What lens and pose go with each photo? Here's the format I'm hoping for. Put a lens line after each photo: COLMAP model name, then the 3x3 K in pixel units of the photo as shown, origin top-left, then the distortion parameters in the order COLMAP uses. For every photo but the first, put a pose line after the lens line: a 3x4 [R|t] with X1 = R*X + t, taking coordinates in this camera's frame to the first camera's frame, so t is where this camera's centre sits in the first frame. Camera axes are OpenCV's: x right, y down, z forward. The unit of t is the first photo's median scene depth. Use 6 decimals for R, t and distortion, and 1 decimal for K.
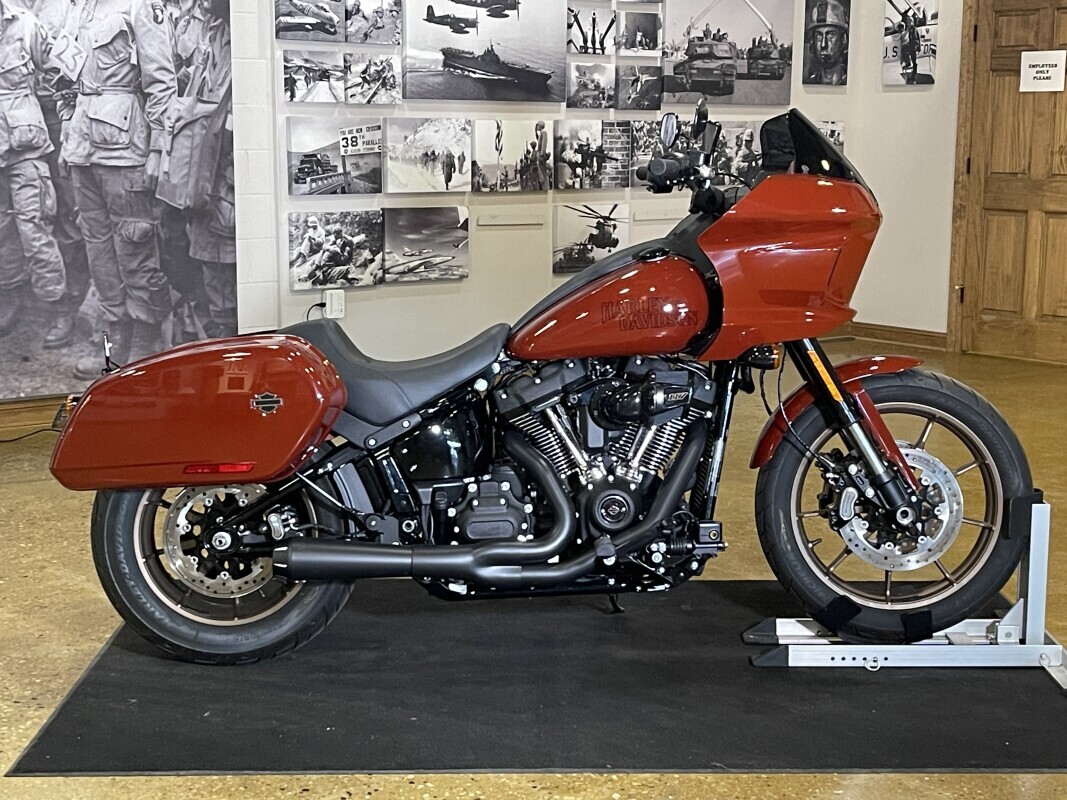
lens RADIAL K [[1665.4, 0, 533.5], [0, 1665.4, 400.0], [0, 0, 1]] dist [0.185878, -0.740350]
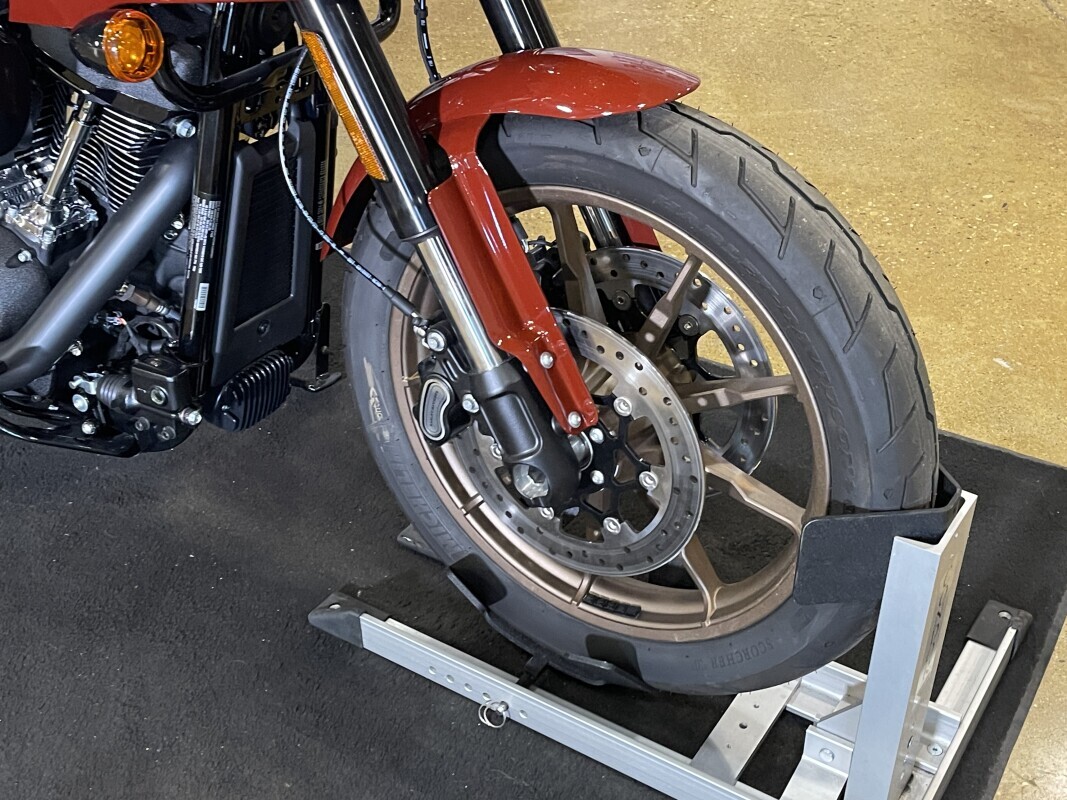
lens RADIAL K [[1312.6, 0, 533.5], [0, 1312.6, 400.0], [0, 0, 1]] dist [0.150387, -0.434710]
pose [[0.846392, 0.297387, -0.441794, 0.190512], [-0.077117, 0.889262, 0.450850, -0.048952], [0.526948, -0.347526, 0.775598, 0.407209]]
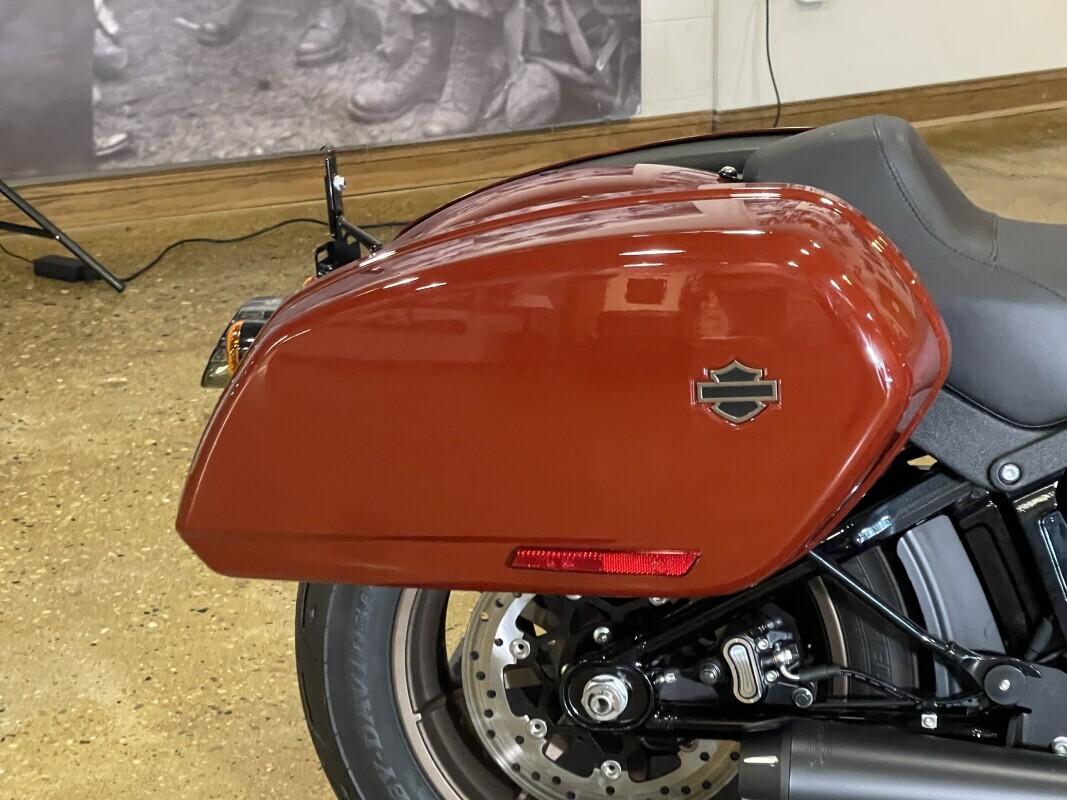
lens RADIAL K [[2361.3, 0, 533.5], [0, 2361.3, 400.0], [0, 0, 1]] dist [0.167938, 0.558841]
pose [[0.976866, 0.041721, -0.209742, -0.047284], [-0.011842, 0.989833, 0.141741, -0.033282], [0.213523, -0.135978, 0.967428, 0.248921]]
